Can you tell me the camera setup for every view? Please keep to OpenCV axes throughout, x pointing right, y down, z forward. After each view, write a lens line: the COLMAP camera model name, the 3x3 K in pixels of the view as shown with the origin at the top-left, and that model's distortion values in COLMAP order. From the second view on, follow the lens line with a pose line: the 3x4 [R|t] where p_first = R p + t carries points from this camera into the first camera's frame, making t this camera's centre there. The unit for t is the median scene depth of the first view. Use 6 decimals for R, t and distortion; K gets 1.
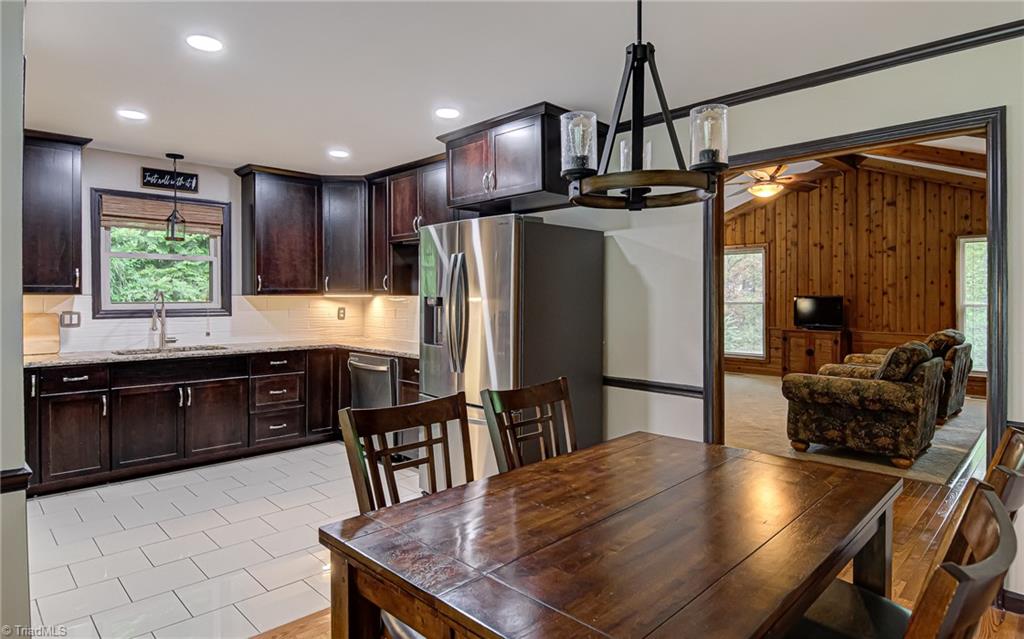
lens RADIAL K [[564.4, 0, 516.9], [0, 564.4, 299.3], [0, 0, 1]] dist [0.004783, -0.023502]
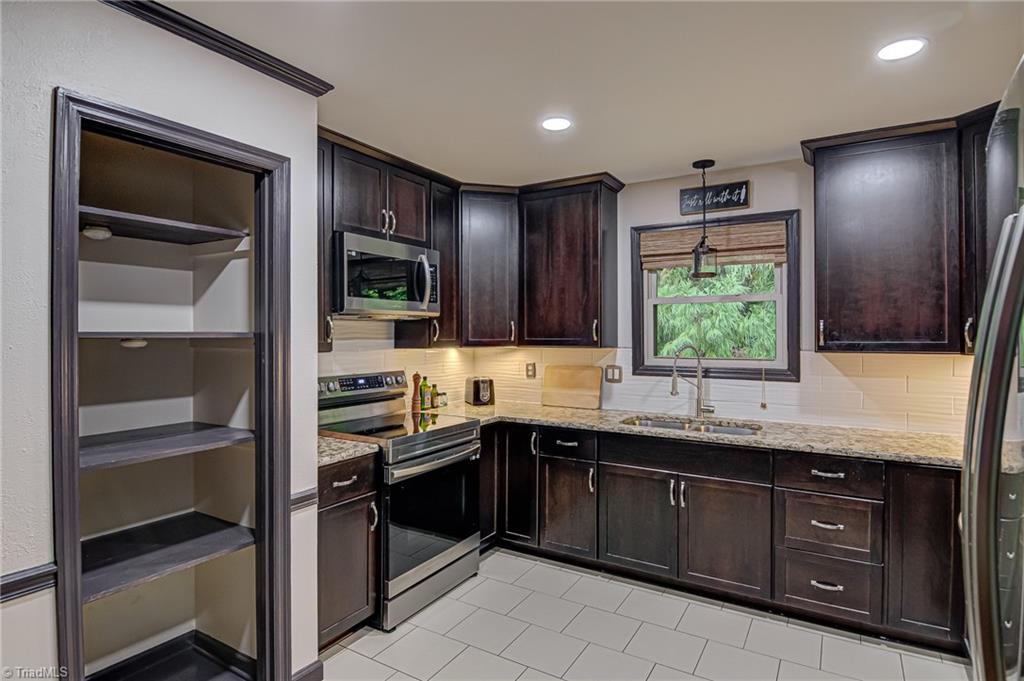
lens RADIAL K [[537.5, 0, 513.2], [0, 537.5, 335.3], [0, 0, 1]] dist [0.001942, -0.018242]
pose [[0.237148, 0.004211, -0.971464, 0.025081], [-0.005115, 0.999982, 0.003086, -0.027061], [0.971460, 0.004238, 0.237165, 0.568919]]
